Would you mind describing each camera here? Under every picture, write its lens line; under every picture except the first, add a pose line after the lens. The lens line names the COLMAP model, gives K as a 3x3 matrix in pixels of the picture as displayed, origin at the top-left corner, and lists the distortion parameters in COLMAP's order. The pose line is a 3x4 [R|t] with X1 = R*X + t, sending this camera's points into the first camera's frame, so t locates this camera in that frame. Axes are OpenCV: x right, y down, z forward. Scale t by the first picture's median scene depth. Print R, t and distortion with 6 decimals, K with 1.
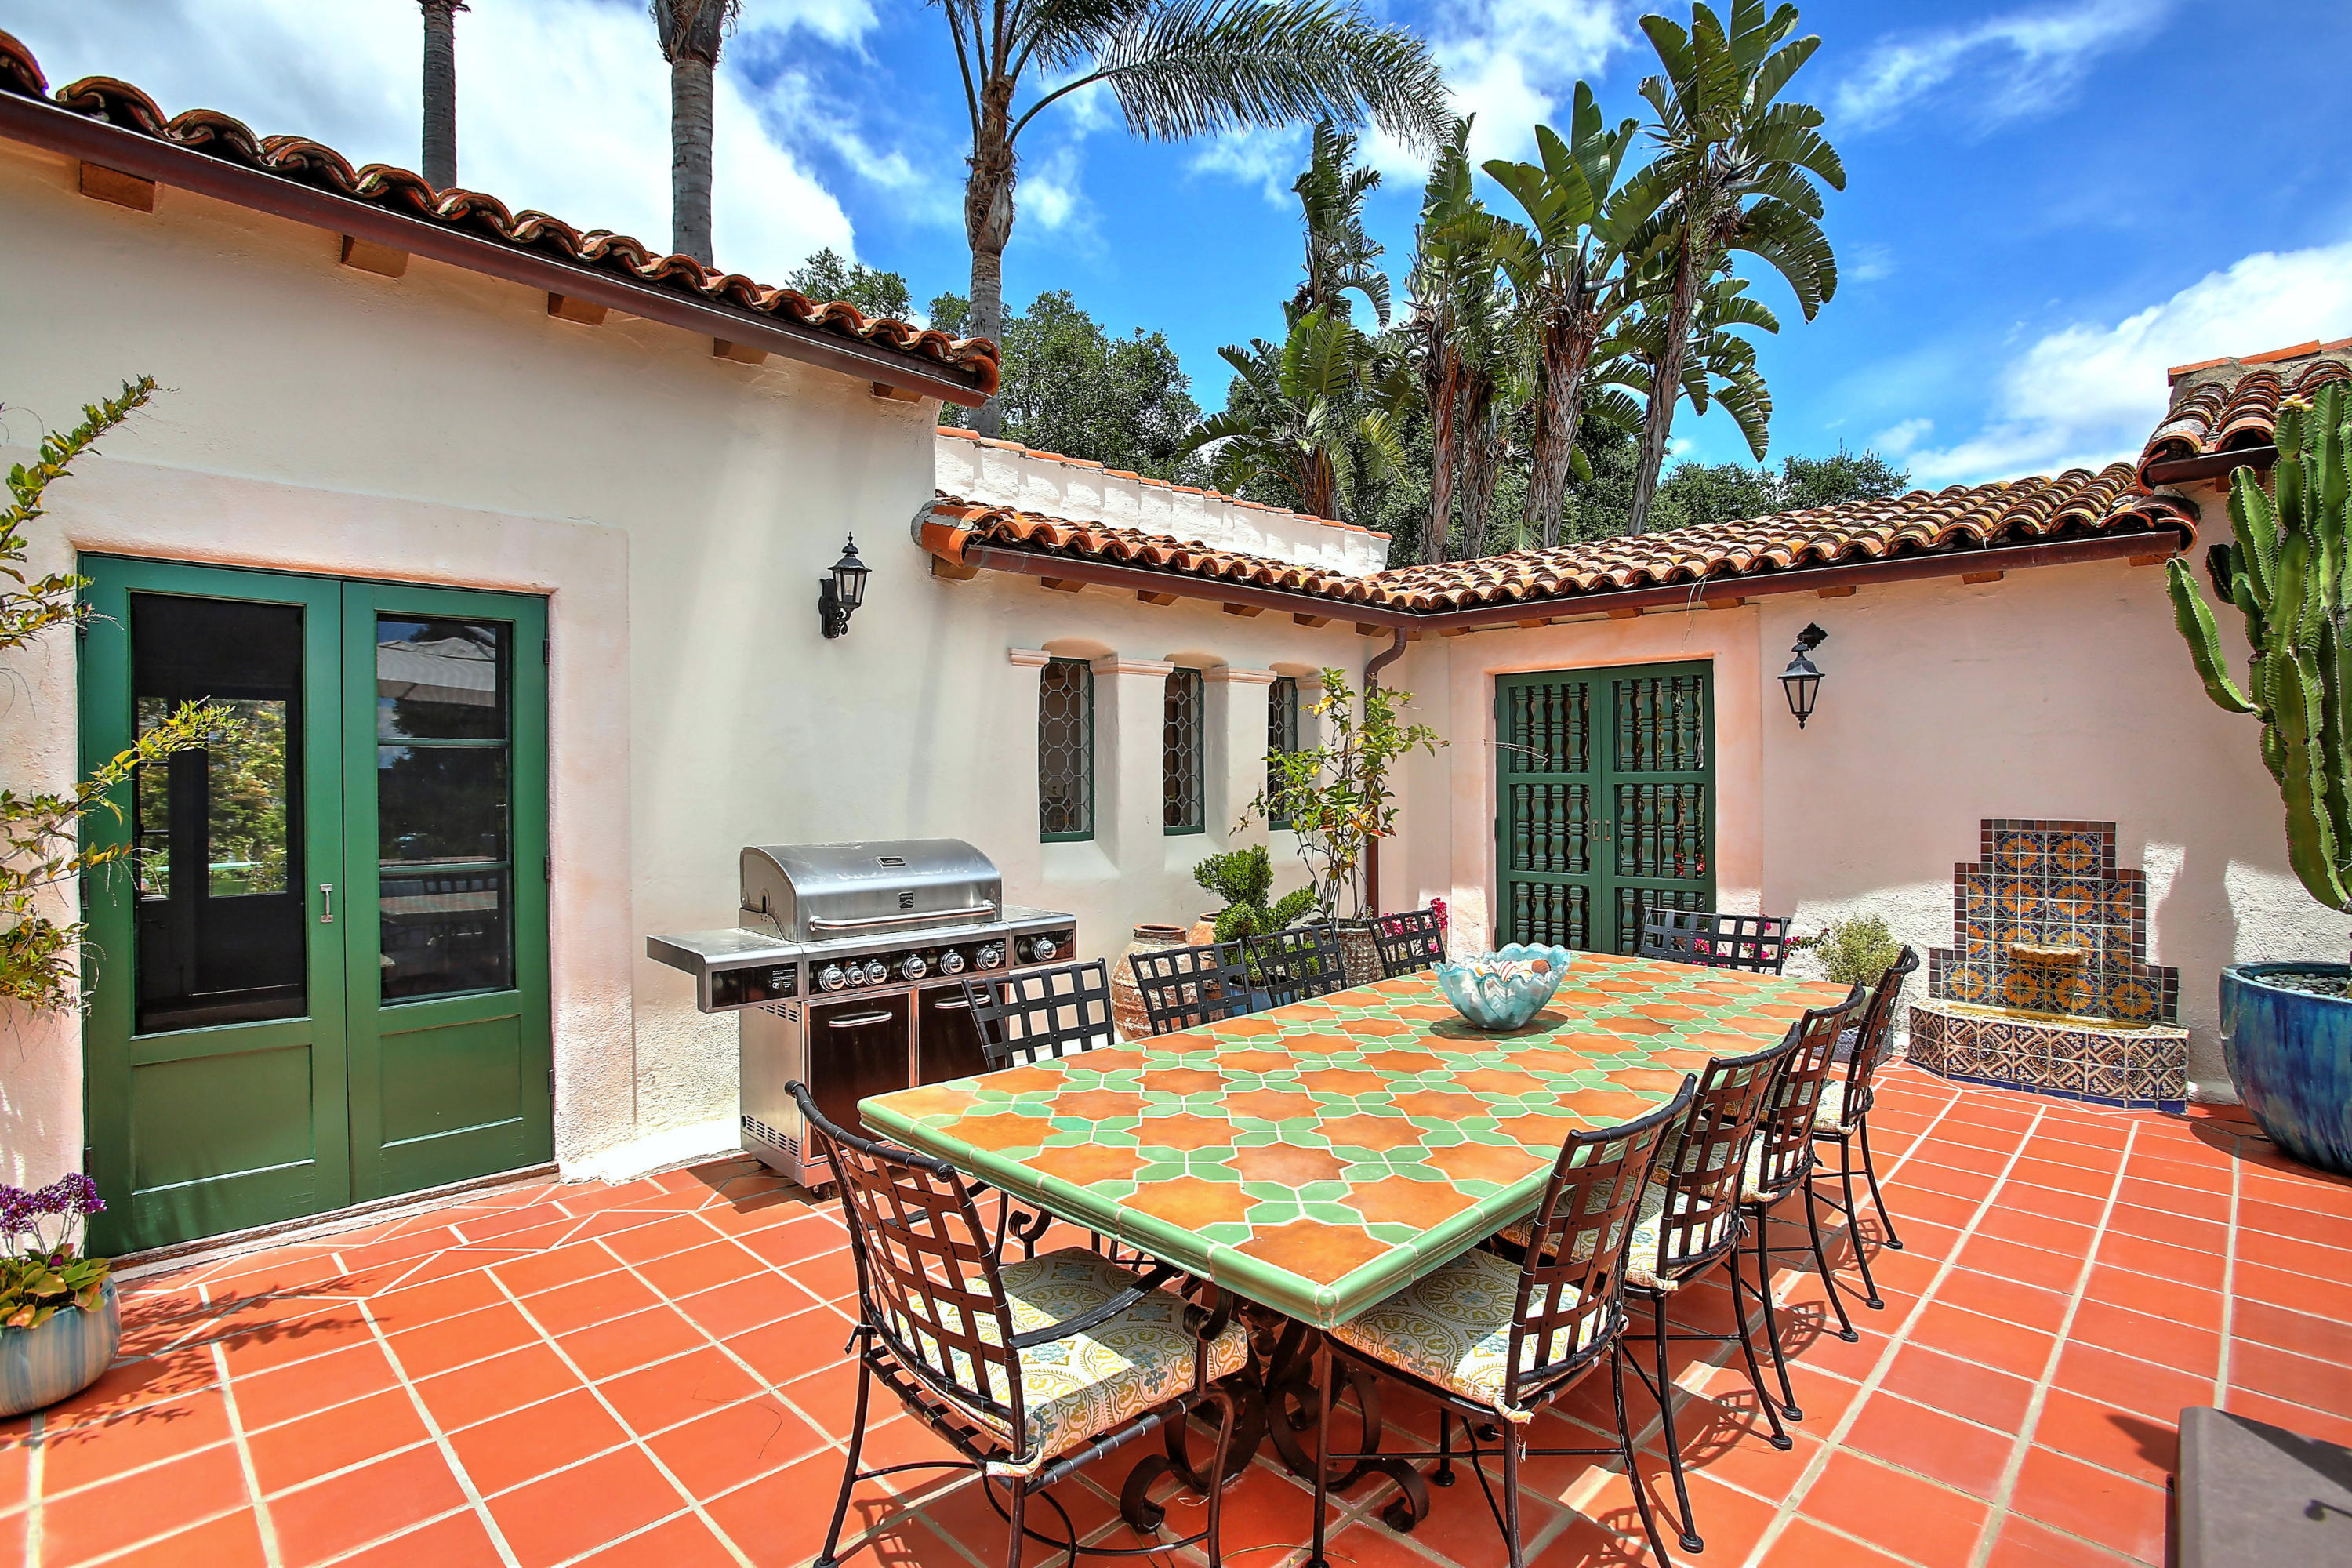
lens RADIAL K [[1119.9, 0, 1176.0], [0, 1119.9, 784.0], [0, 0, 1]] dist [-0.064571, 0.029461]
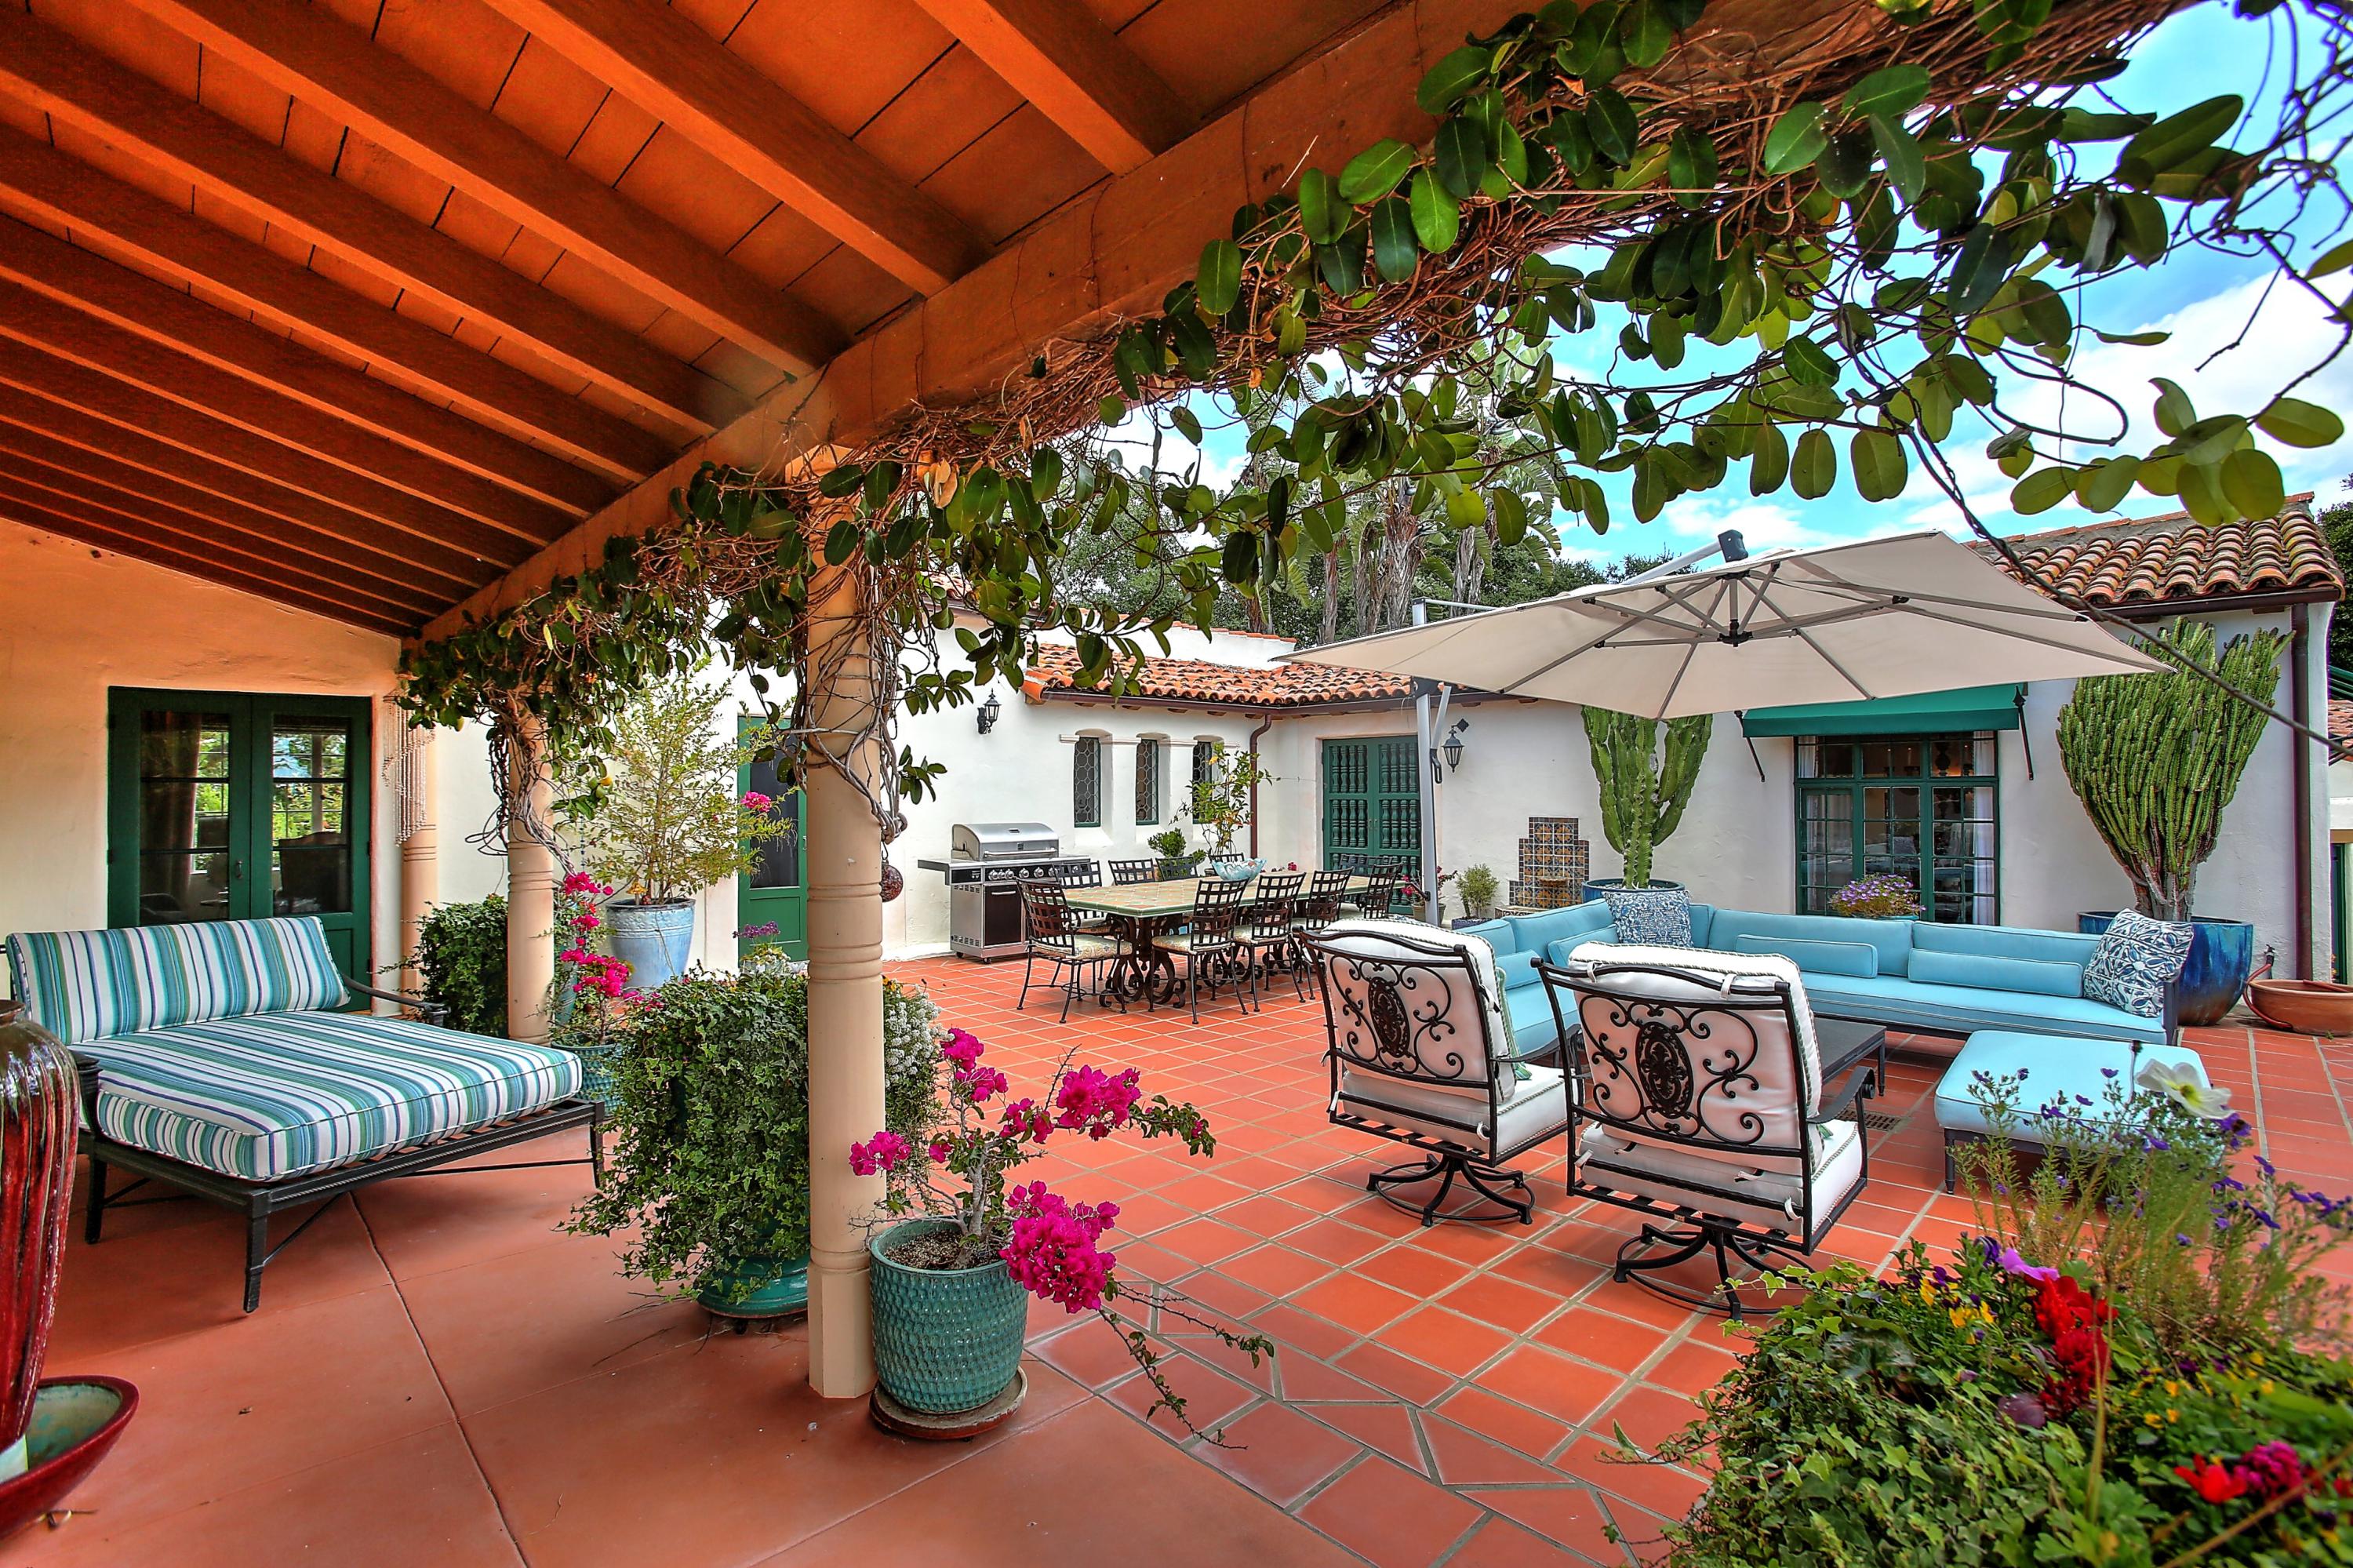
lens RADIAL K [[1075.8, 0, 1176.5], [0, 1075.8, 784.0], [0, 0, 1]] dist [-0.035902, 0.001151]
pose [[0.999854, 0.001768, -0.017024, 0.097287], [-0.002012, 0.999895, -0.014340, 0.000837], [0.016997, 0.014372, 0.999752, -0.944163]]
